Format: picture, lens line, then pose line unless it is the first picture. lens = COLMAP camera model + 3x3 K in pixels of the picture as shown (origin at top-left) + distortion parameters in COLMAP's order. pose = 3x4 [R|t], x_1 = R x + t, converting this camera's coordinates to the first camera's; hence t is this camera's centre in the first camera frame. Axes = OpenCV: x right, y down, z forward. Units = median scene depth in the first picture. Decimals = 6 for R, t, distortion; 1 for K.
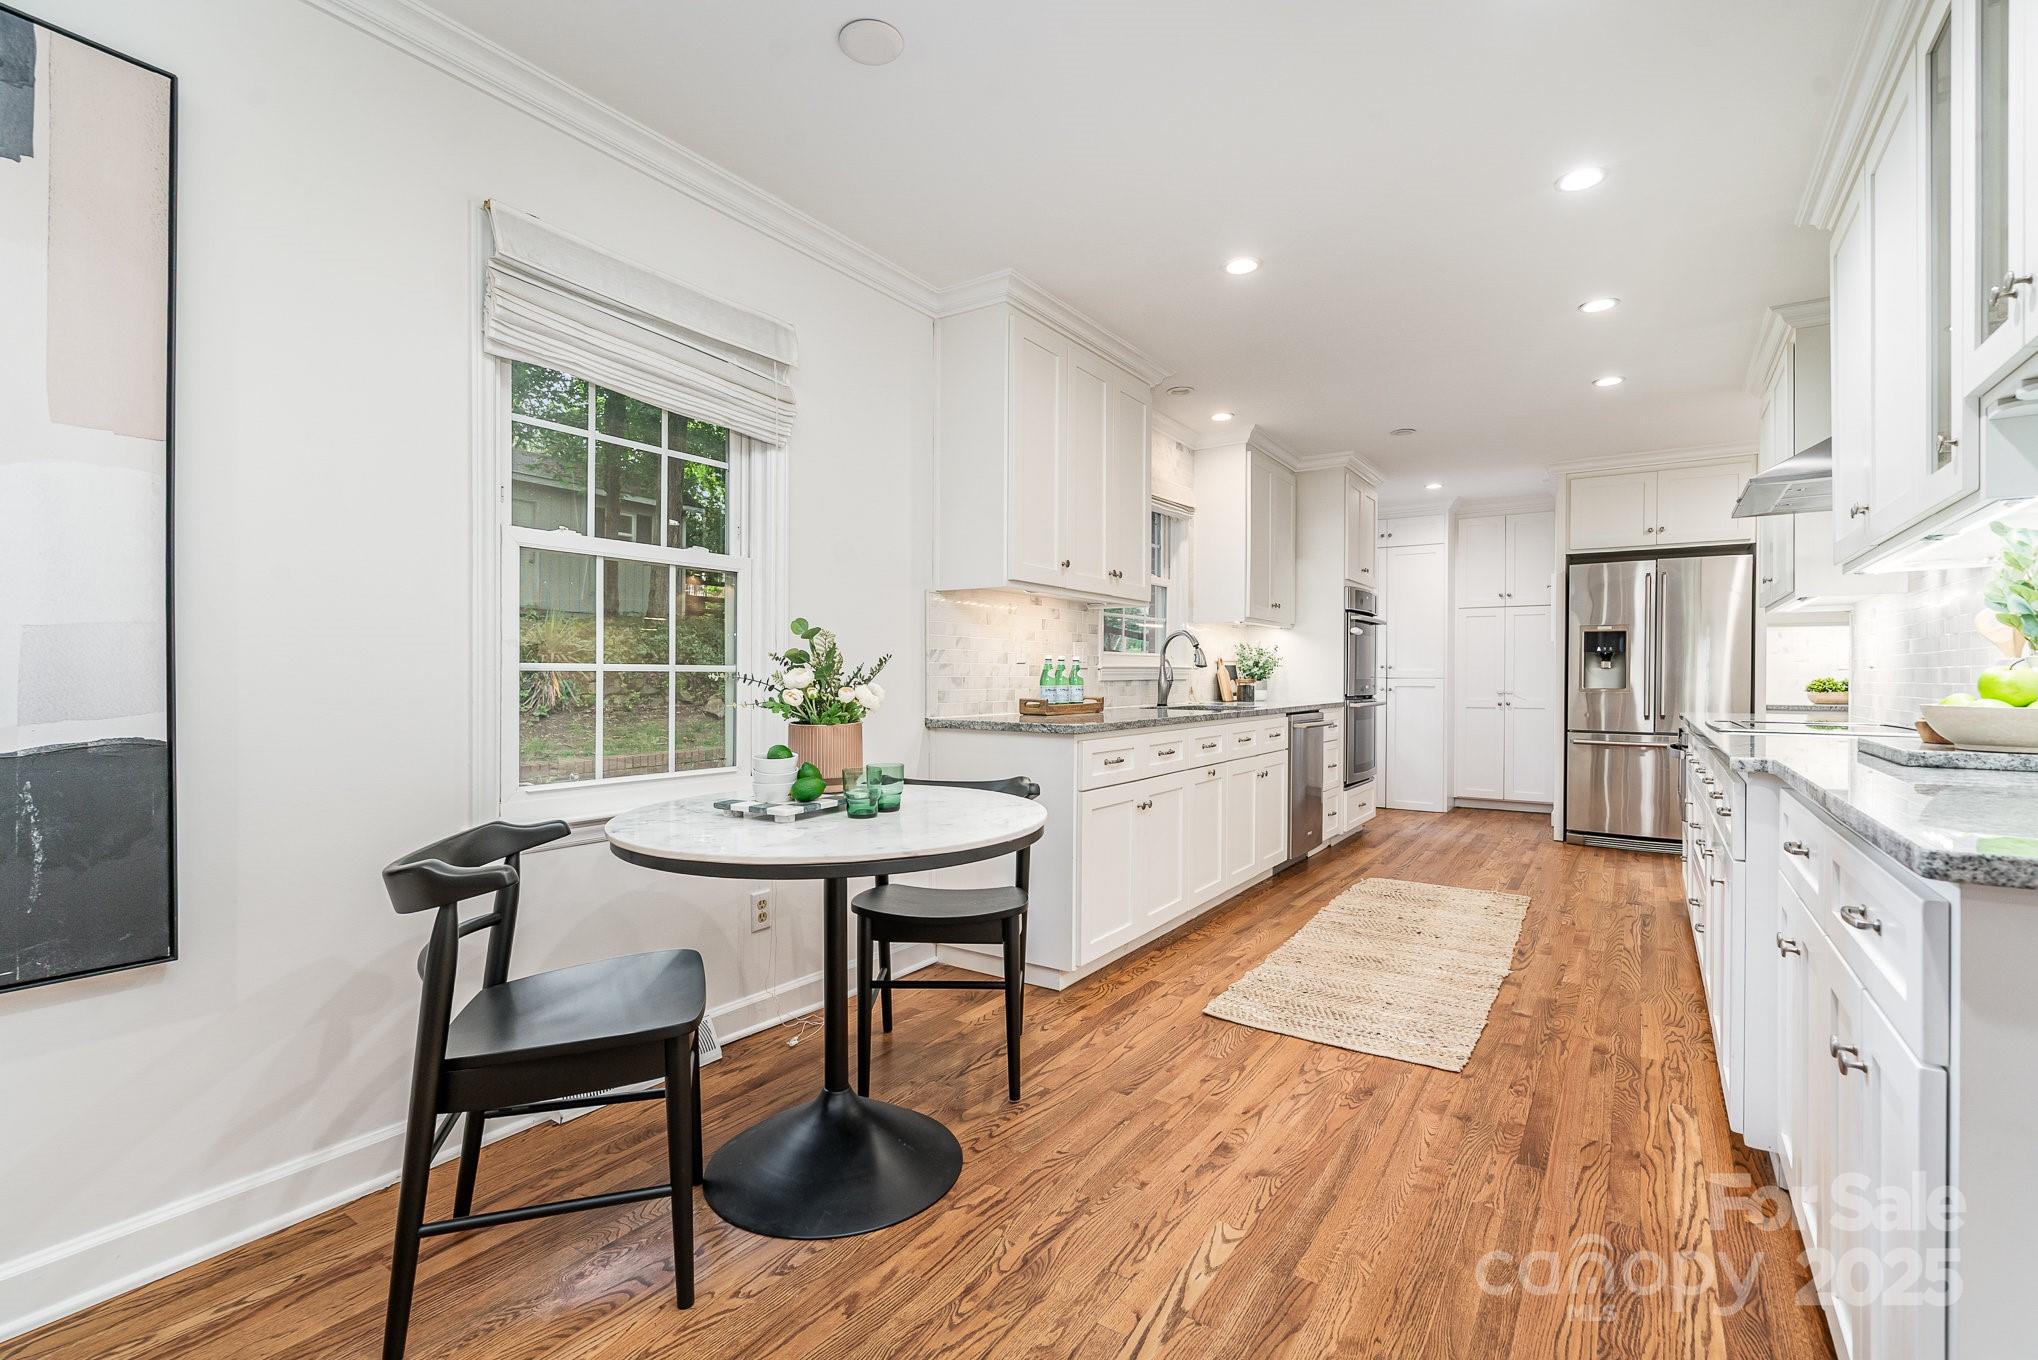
lens RADIAL K [[918.5, 0, 1021.5], [0, 918.5, 682.8], [0, 0, 1]] dist [-0.001606, 0.001015]
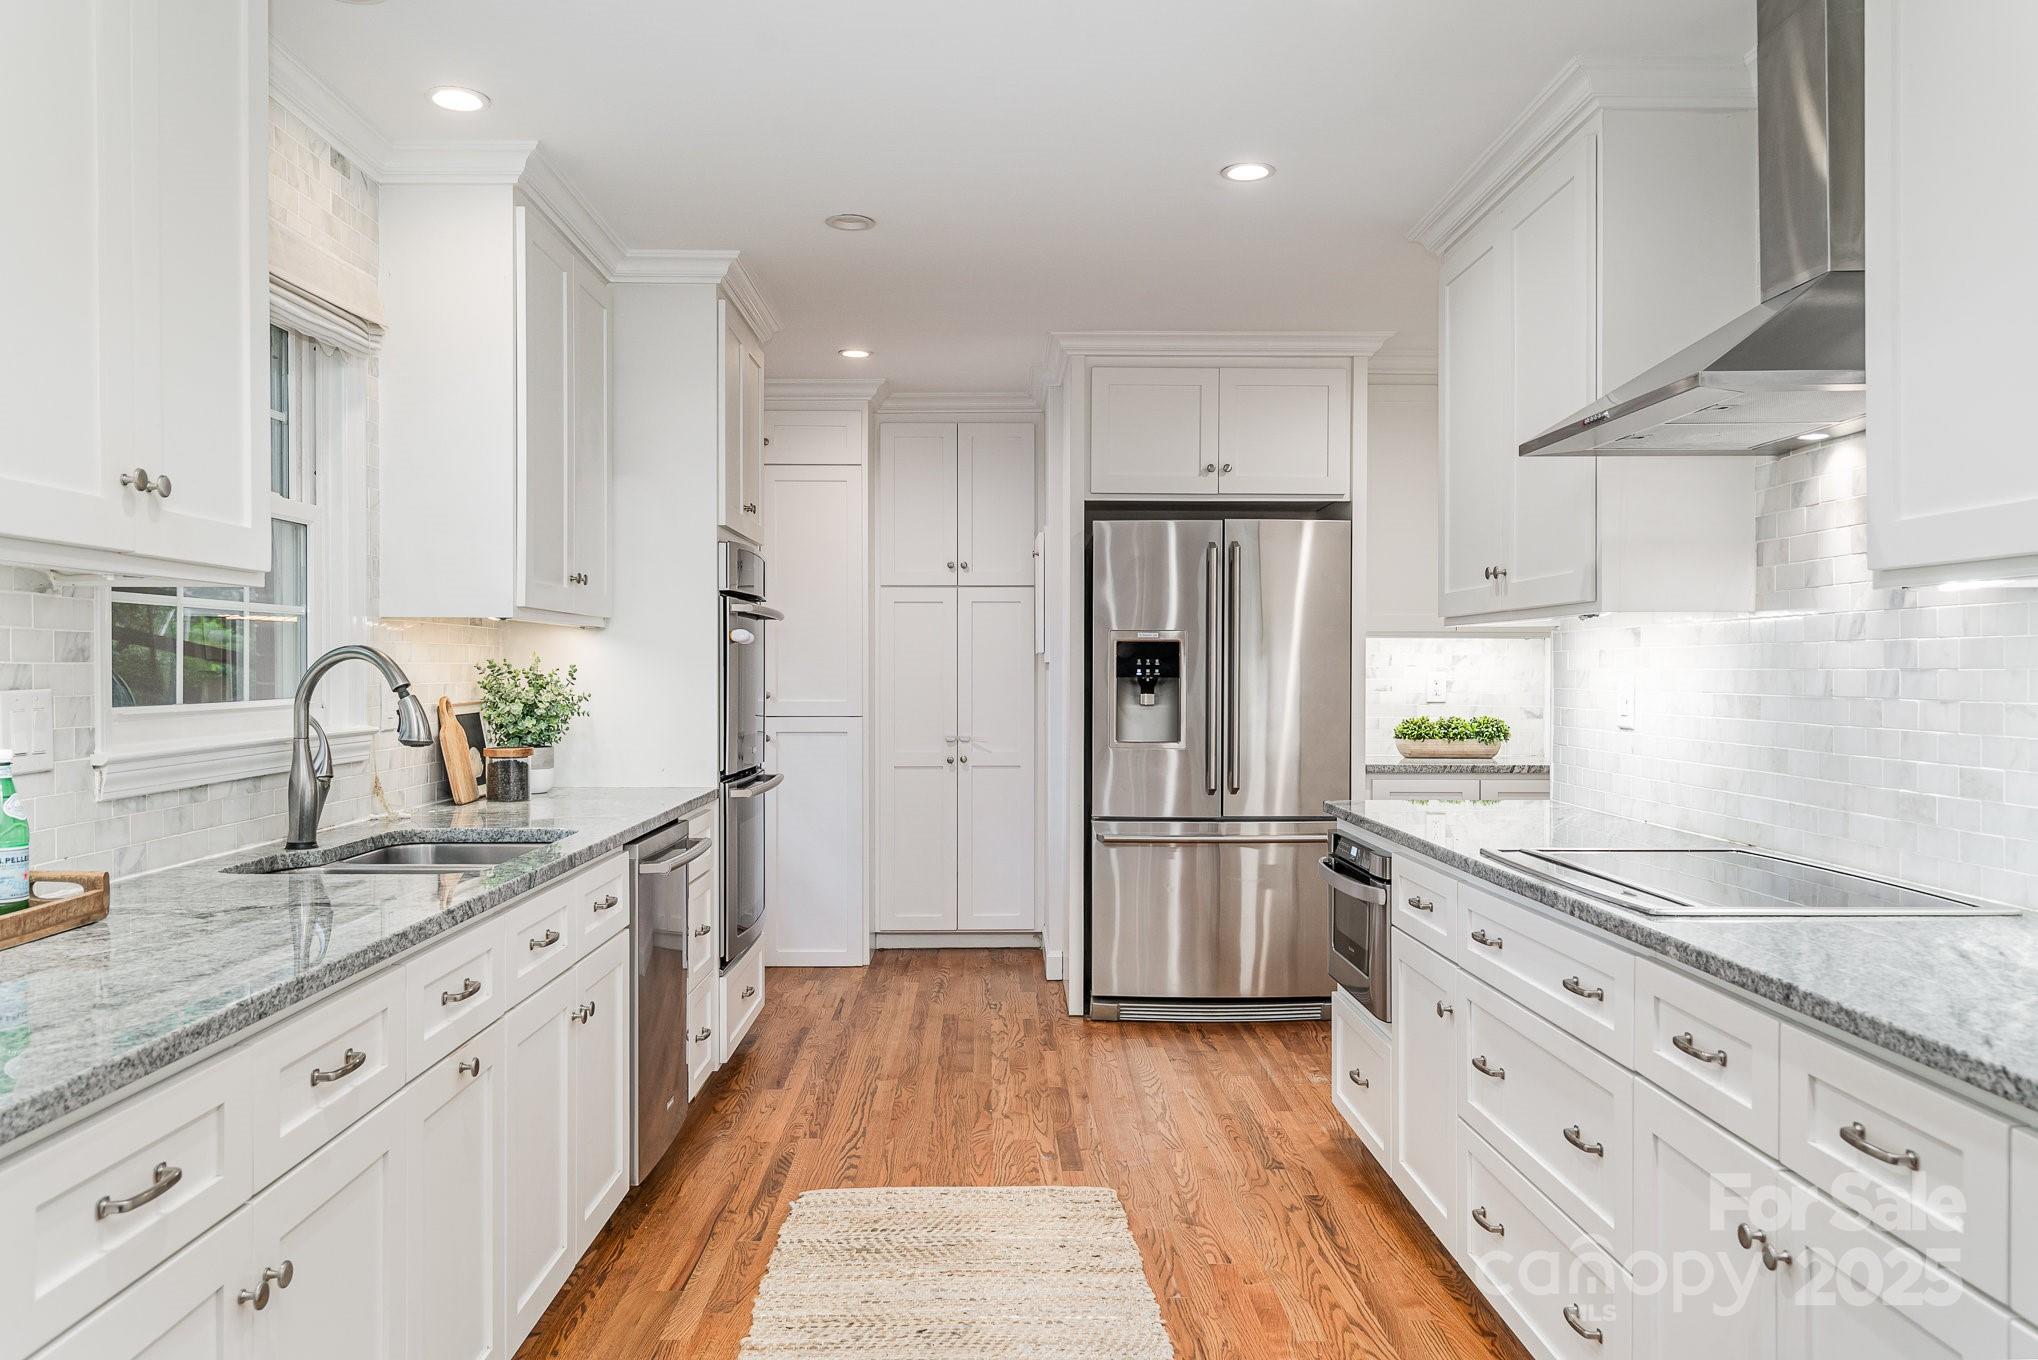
lens RADIAL K [[1518.4, 0, 1022.0], [0, 1518.4, 692.0], [0, 0, 1]] dist [0.004517, 0.002038]
pose [[0.816410, -0.011365, 0.577360, 0.033605], [0.006293, 0.999922, 0.010785, -0.037657], [-0.577438, -0.005171, 0.816418, 0.300573]]
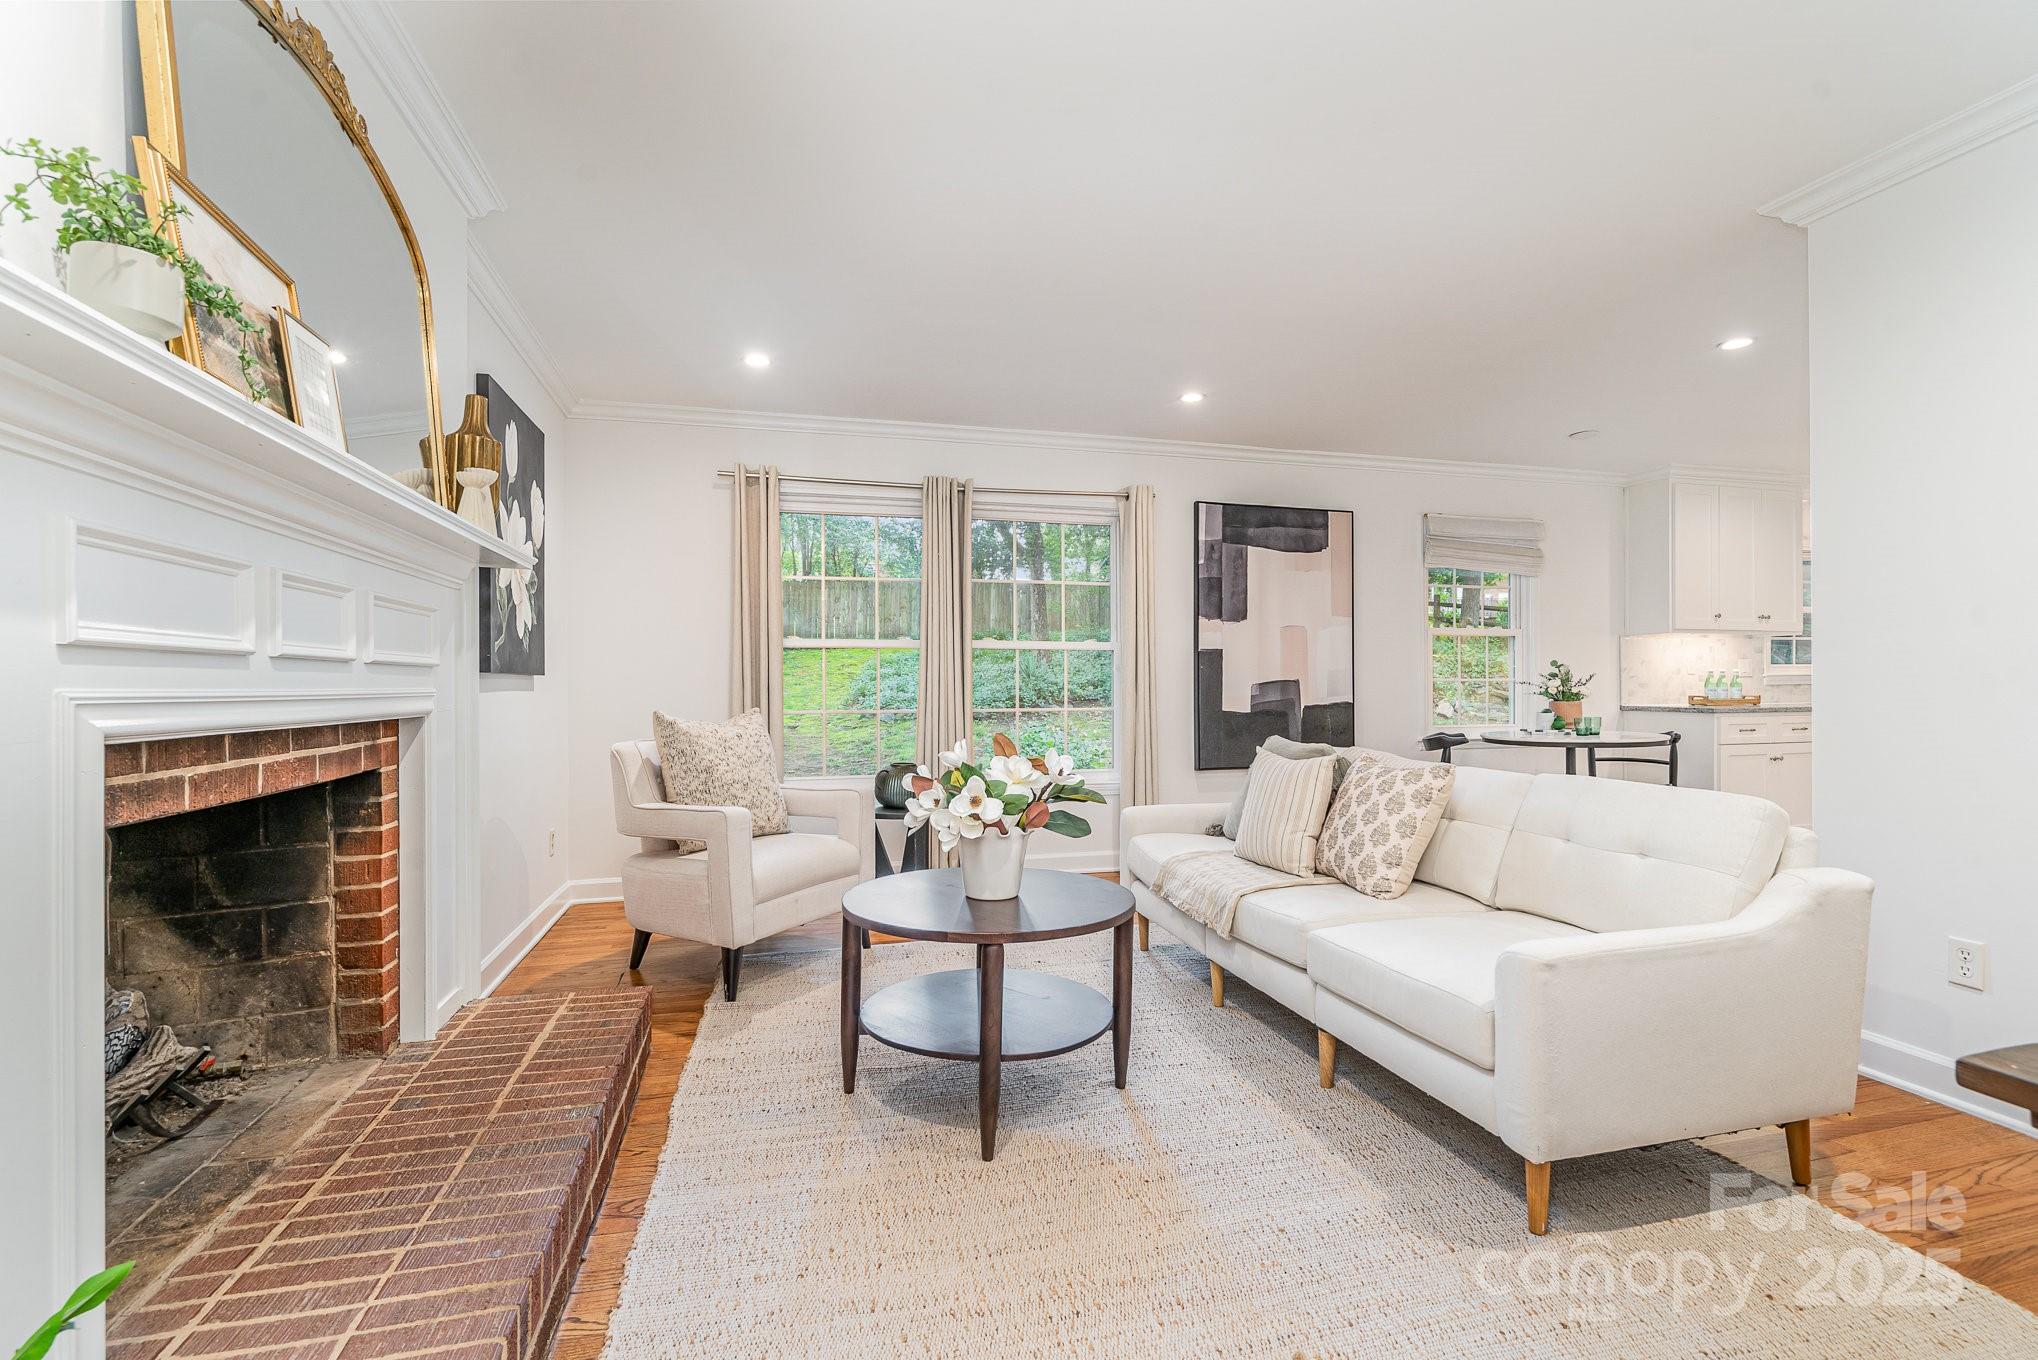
lens RADIAL K [[918.5, 0, 1021.5], [0, 918.5, 682.8], [0, 0, 1]] dist [-0.001606, 0.001015]
pose [[0.755836, -0.011410, -0.654662, 0.120916], [0.003273, 0.999901, -0.013649, 0.008973], [0.654753, 0.008174, 0.755799, -0.737408]]
